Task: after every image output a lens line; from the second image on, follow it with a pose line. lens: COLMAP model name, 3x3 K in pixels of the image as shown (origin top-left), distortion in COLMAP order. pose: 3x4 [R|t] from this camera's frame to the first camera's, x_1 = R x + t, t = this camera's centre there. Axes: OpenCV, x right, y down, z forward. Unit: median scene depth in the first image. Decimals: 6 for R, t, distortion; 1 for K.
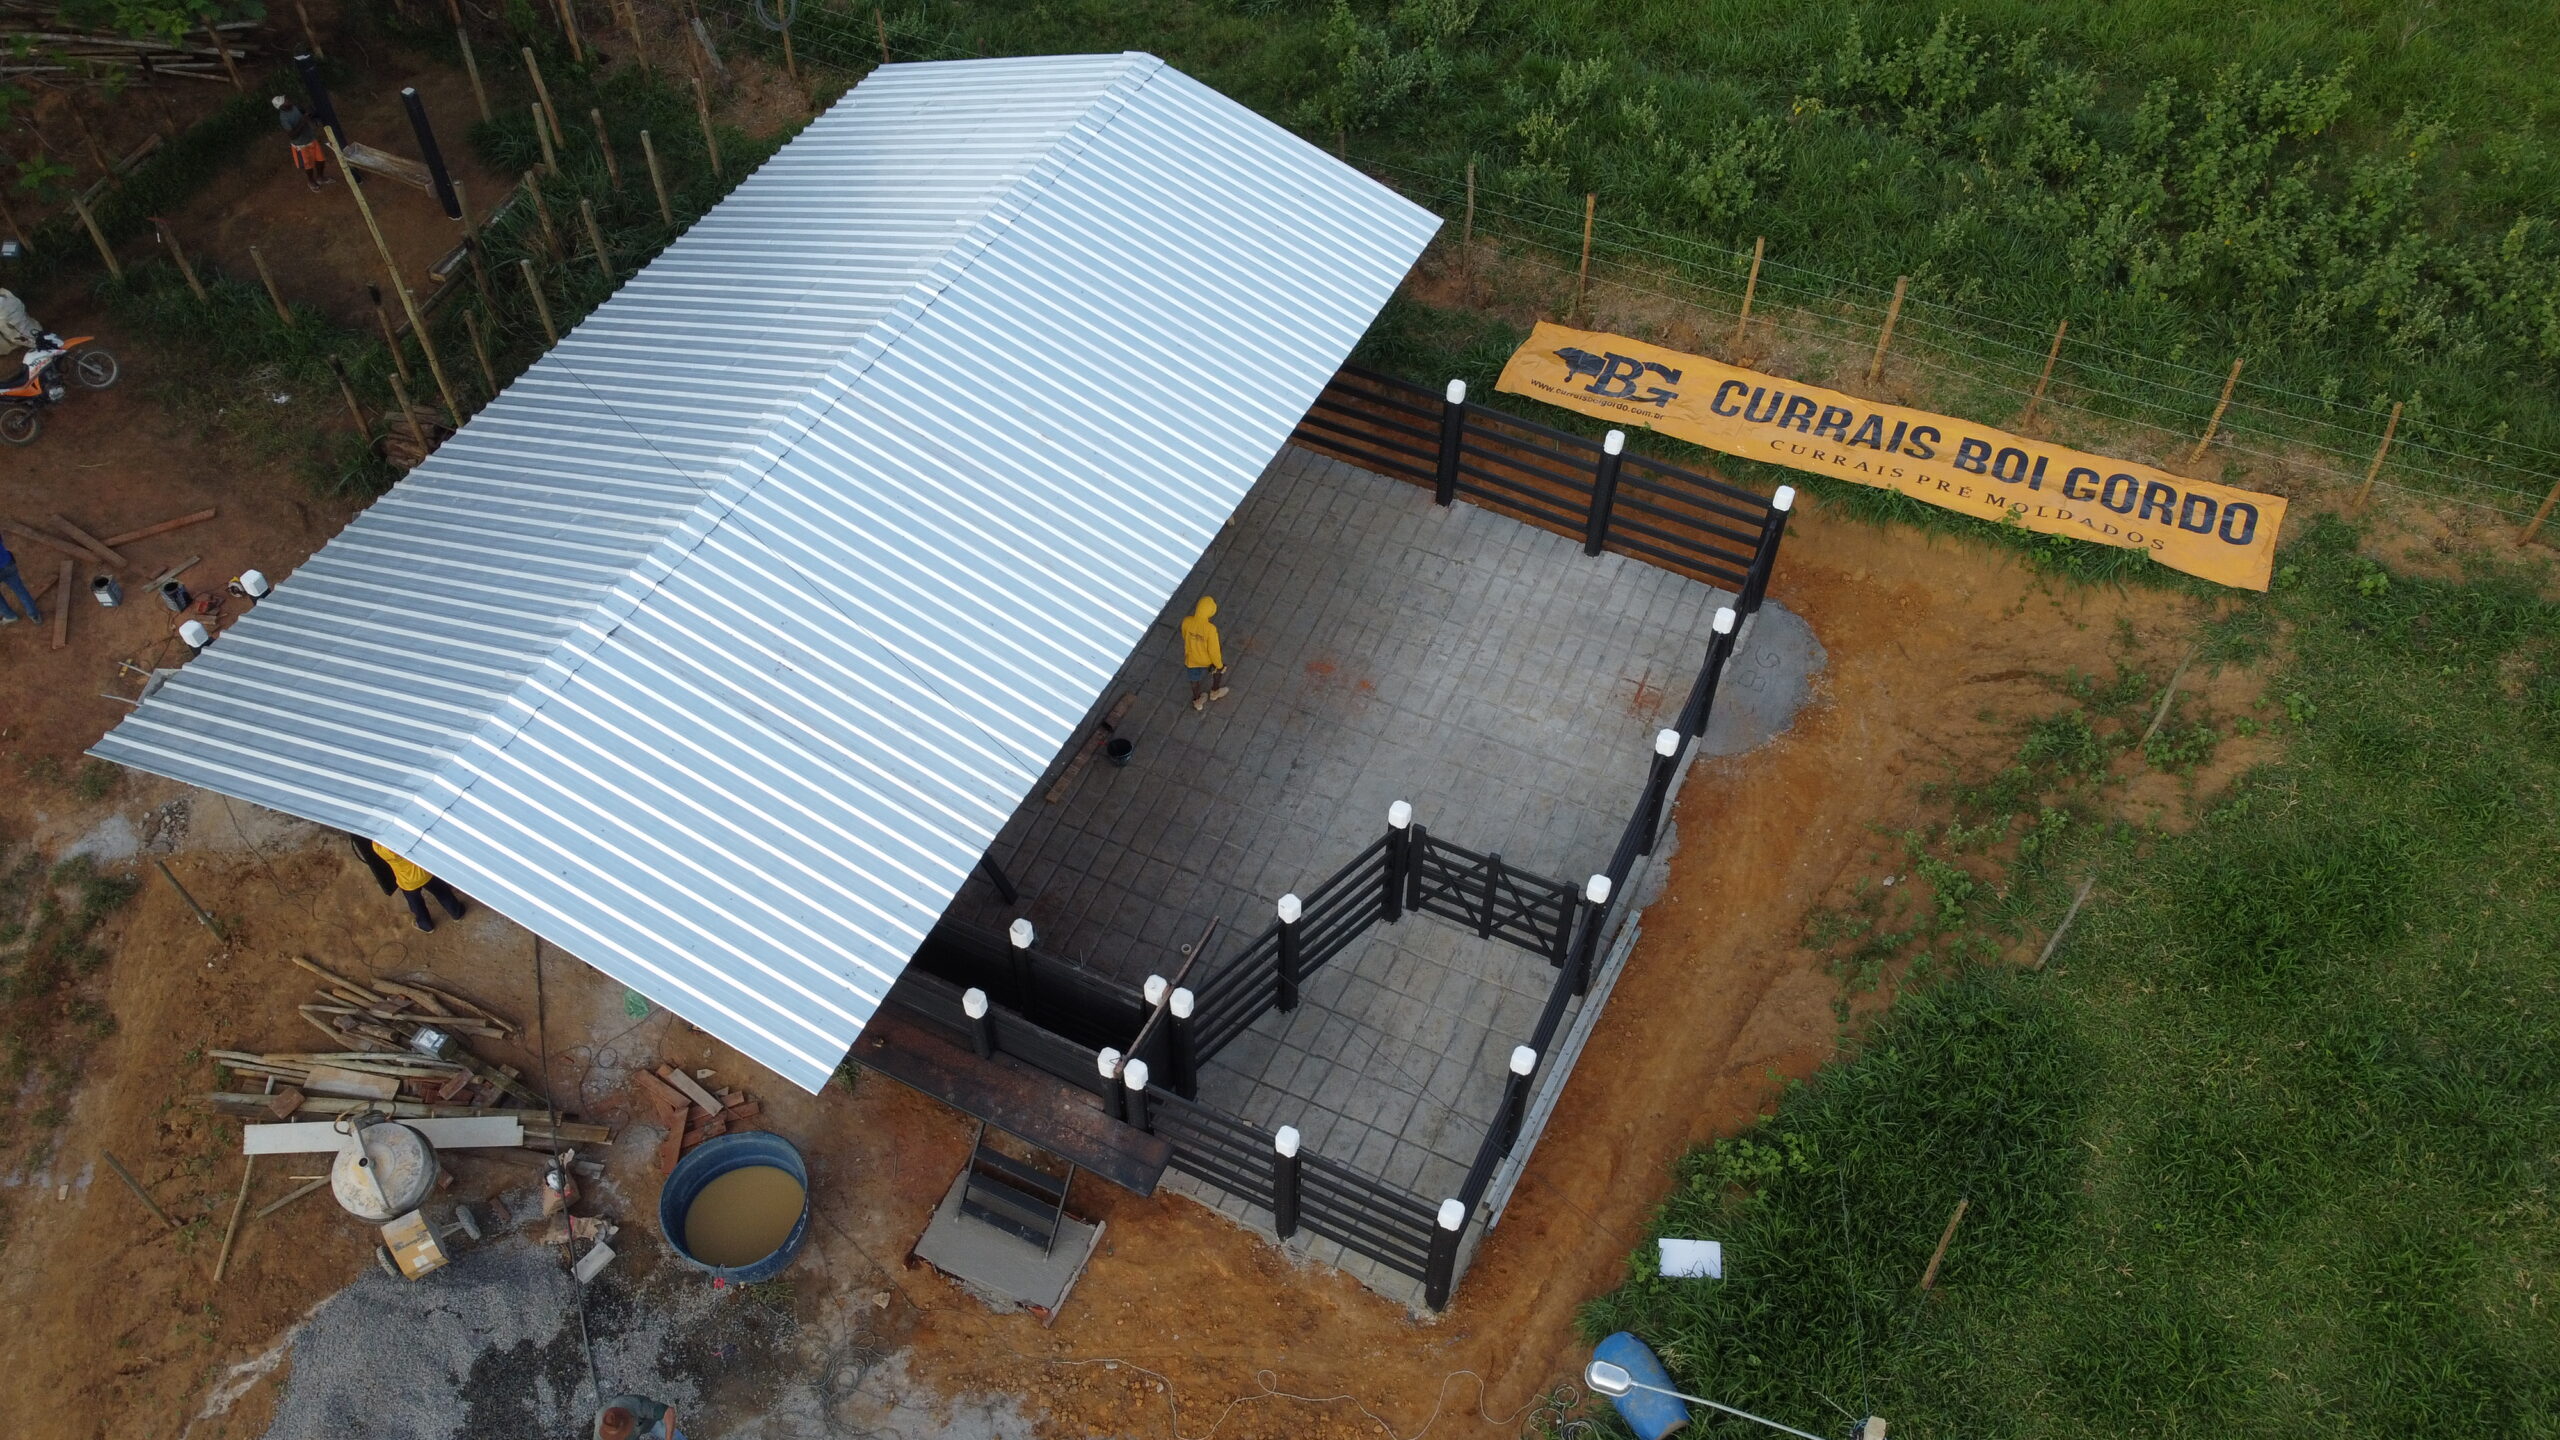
lens RADIAL K [[1944.7, 0, 1273.4], [0, 1944.7, 719.6], [0, 0, 1]] dist [-0.003947, -0.001981]
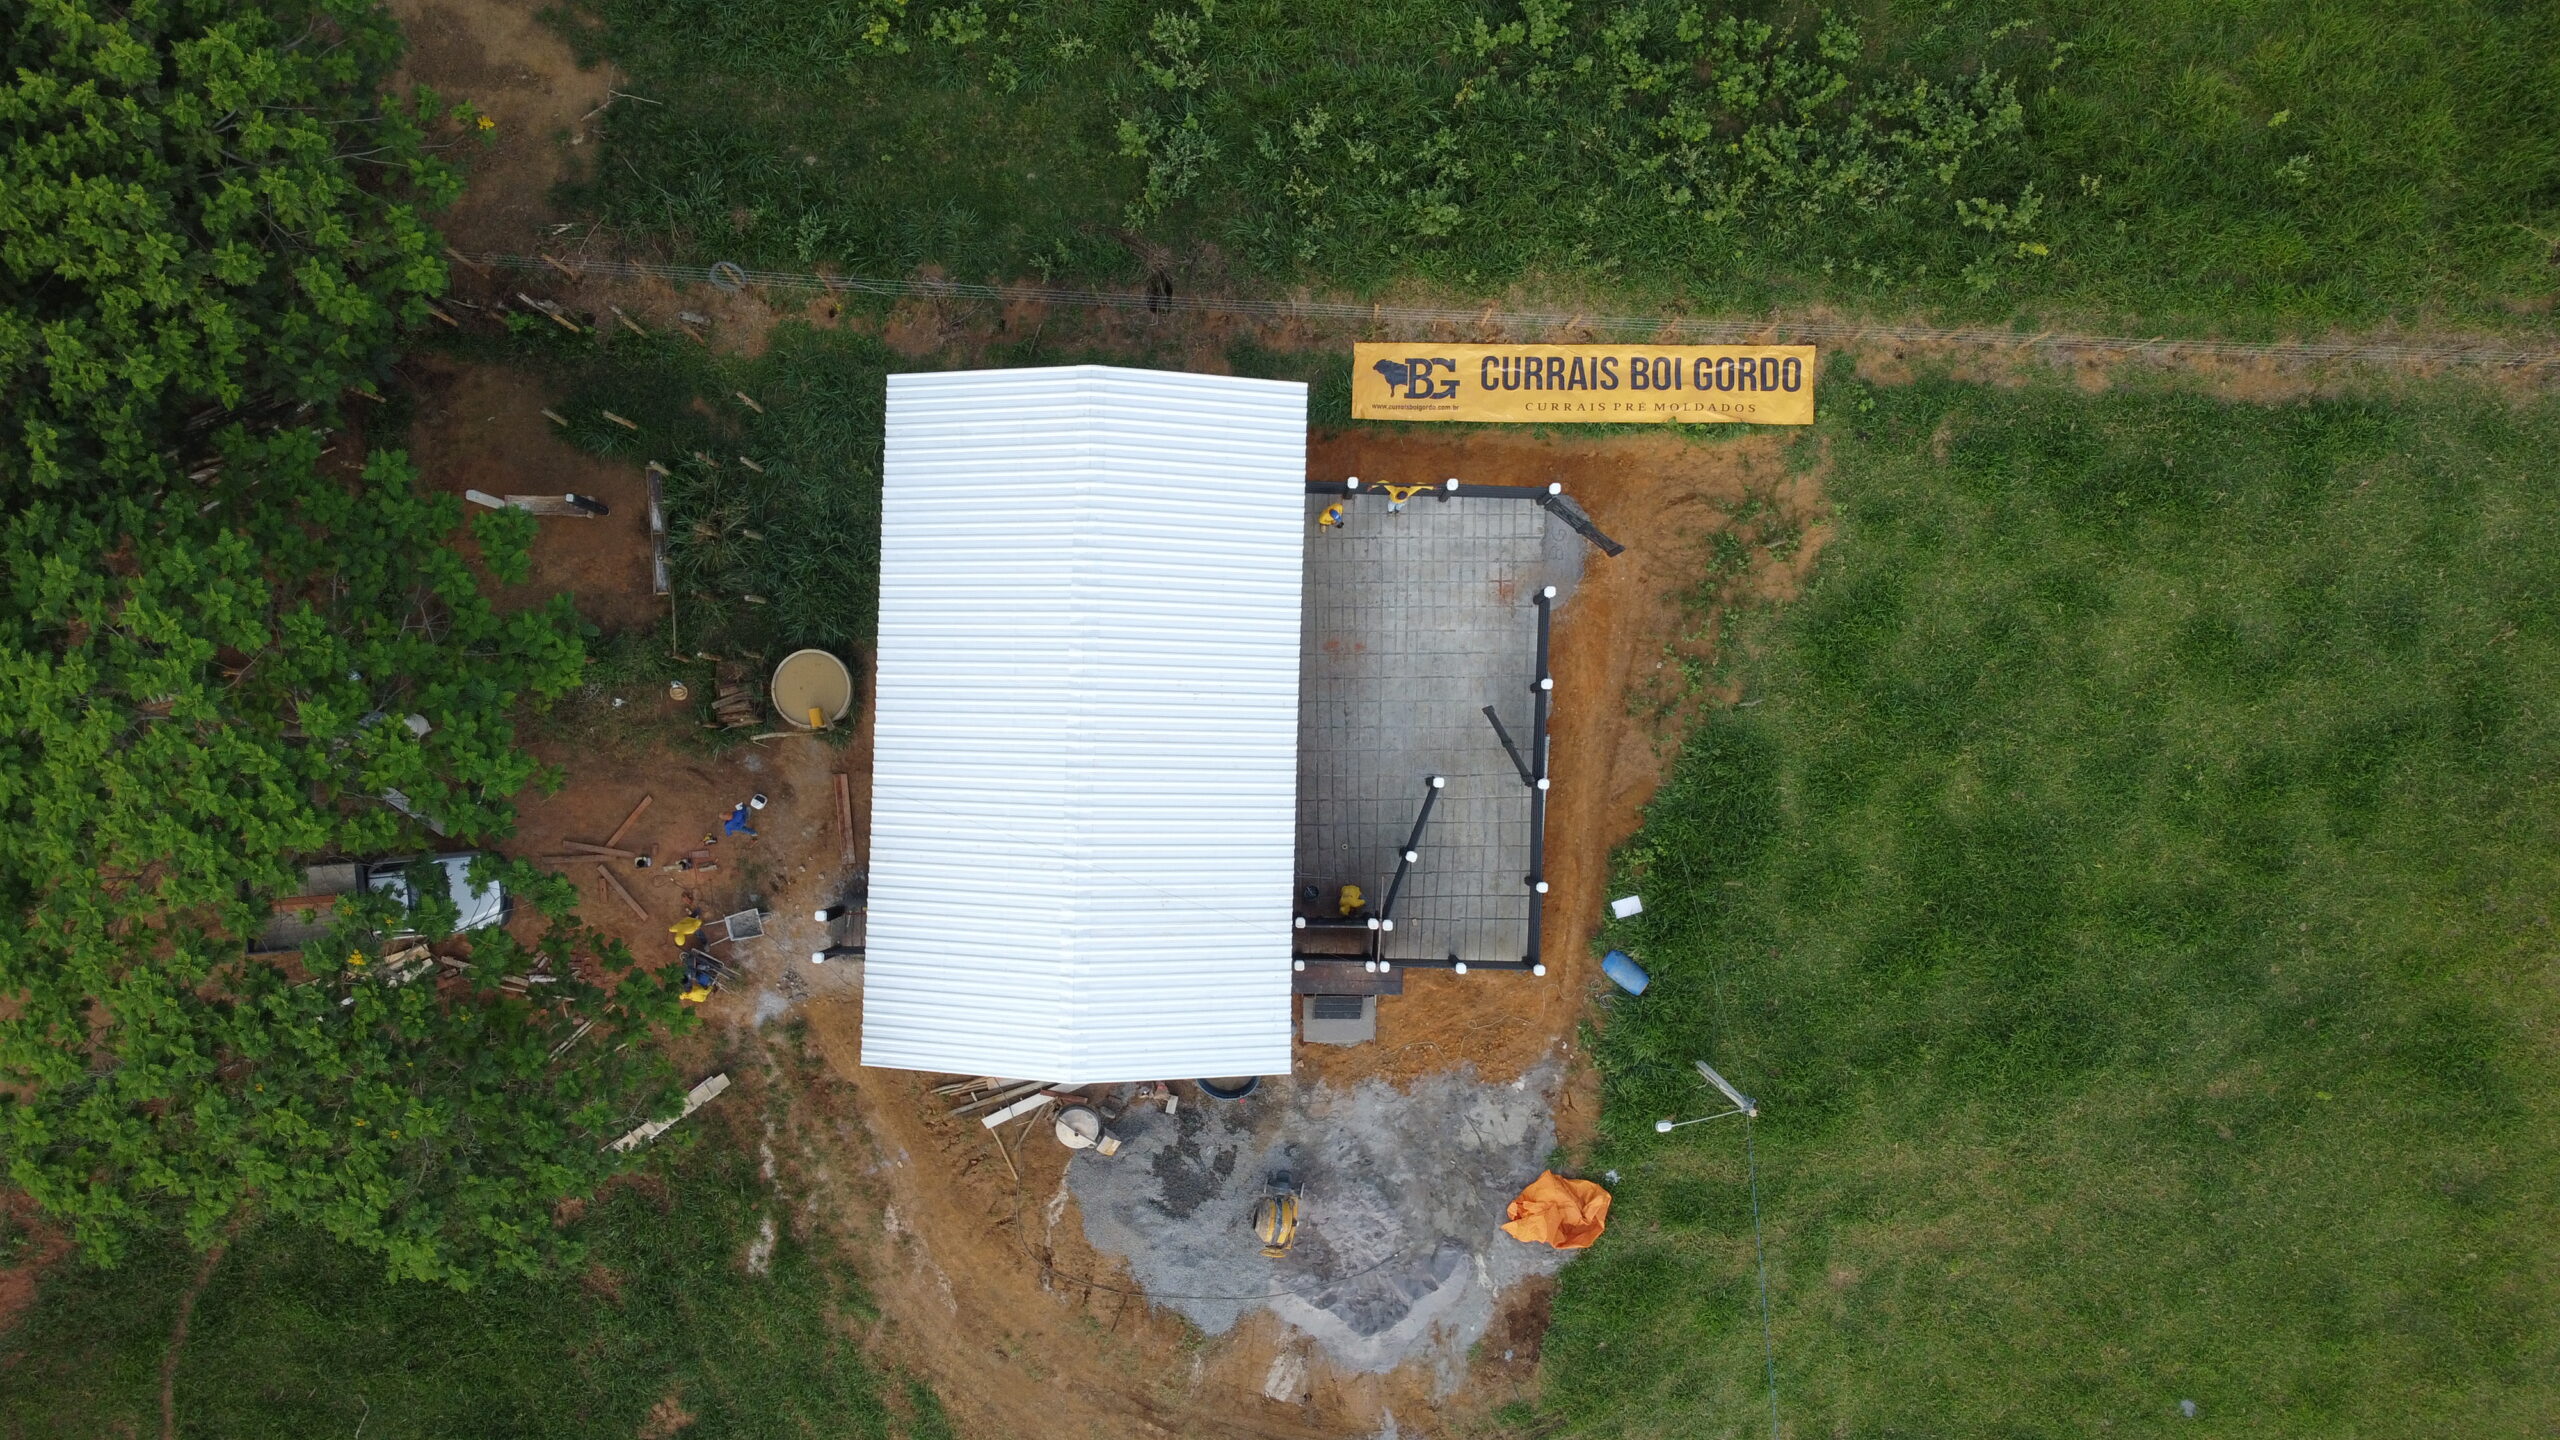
lens RADIAL K [[1944.7, 0, 1269.1], [0, 1944.7, 723.6], [0, 0, 1]] dist [-0.003947, -0.001981]
pose [[0.909380, -0.415834, 0.010502, -0.078467], [0.317143, 0.709449, 0.629367, -1.150234], [-0.269162, -0.569003, 0.777037, -0.413594]]
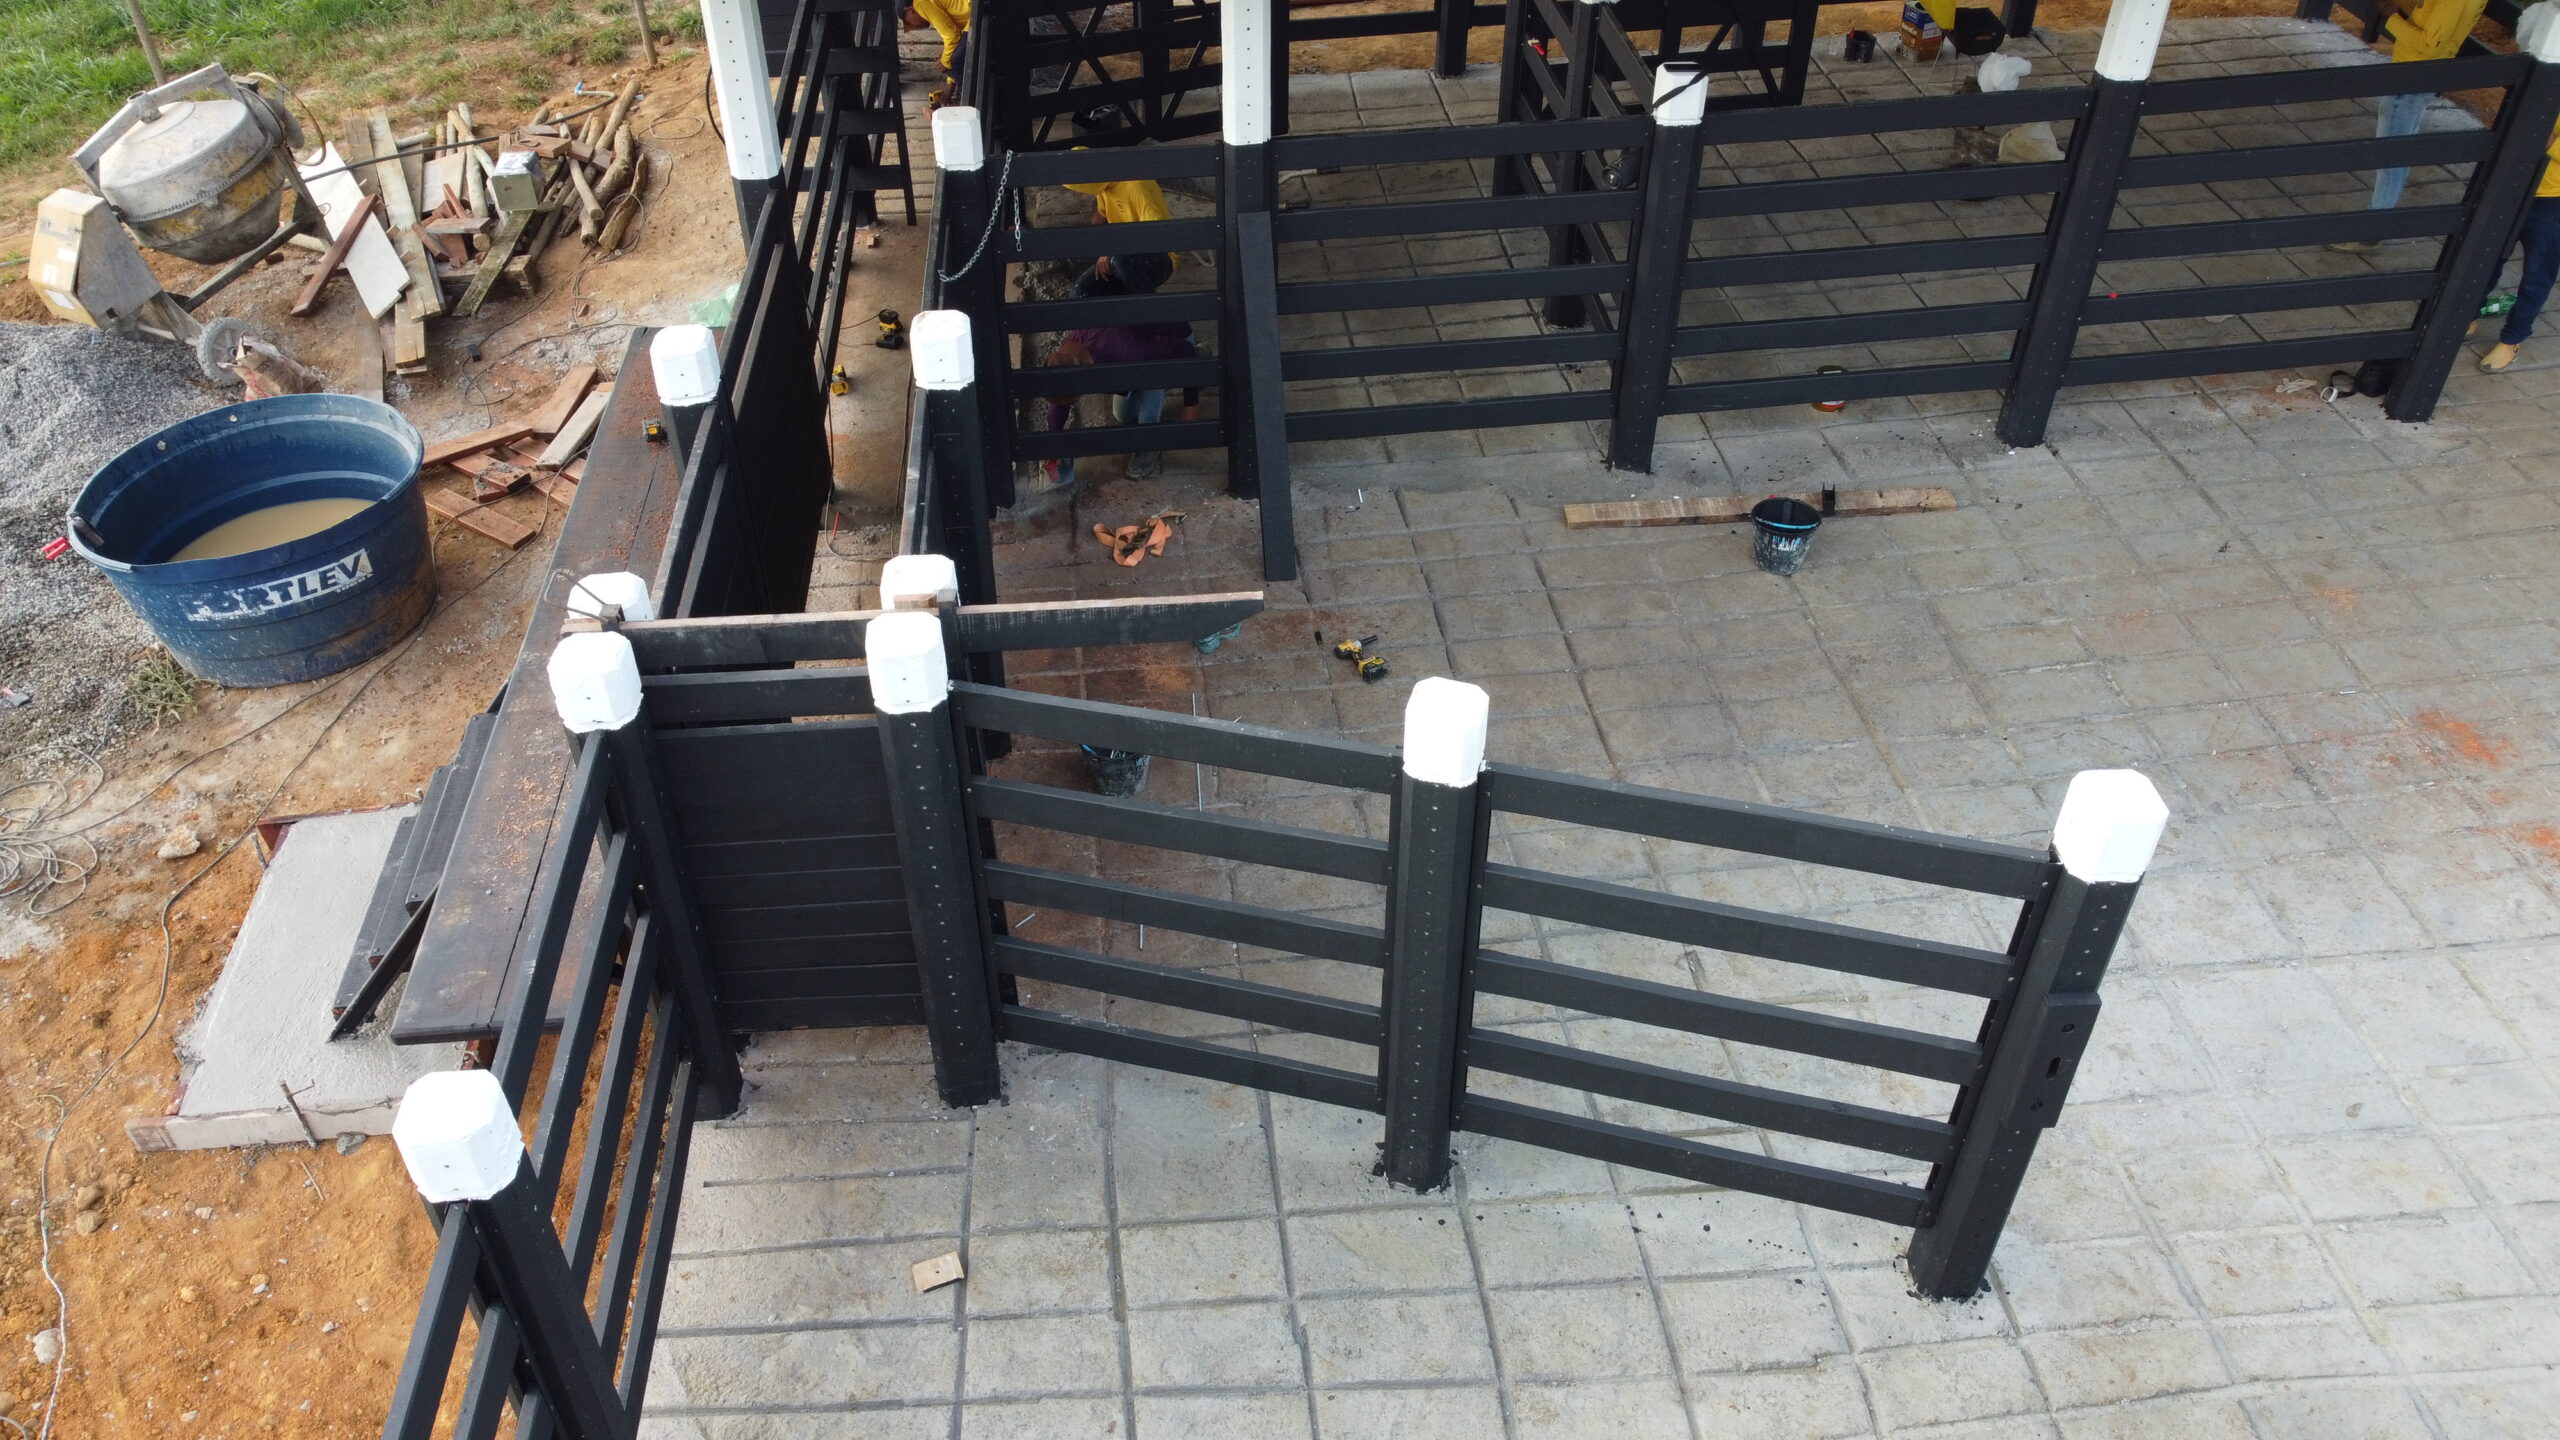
lens RADIAL K [[1944.7, 0, 1256.7], [0, 1944.7, 729.4], [0, 0, 1]] dist [-0.003947, -0.001981]
pose [[0.506964, 0.541347, -0.670769, 0.144861], [-0.657120, 0.746340, 0.105688, 0.073039], [0.557835, 0.387196, 0.734098, 0.675003]]
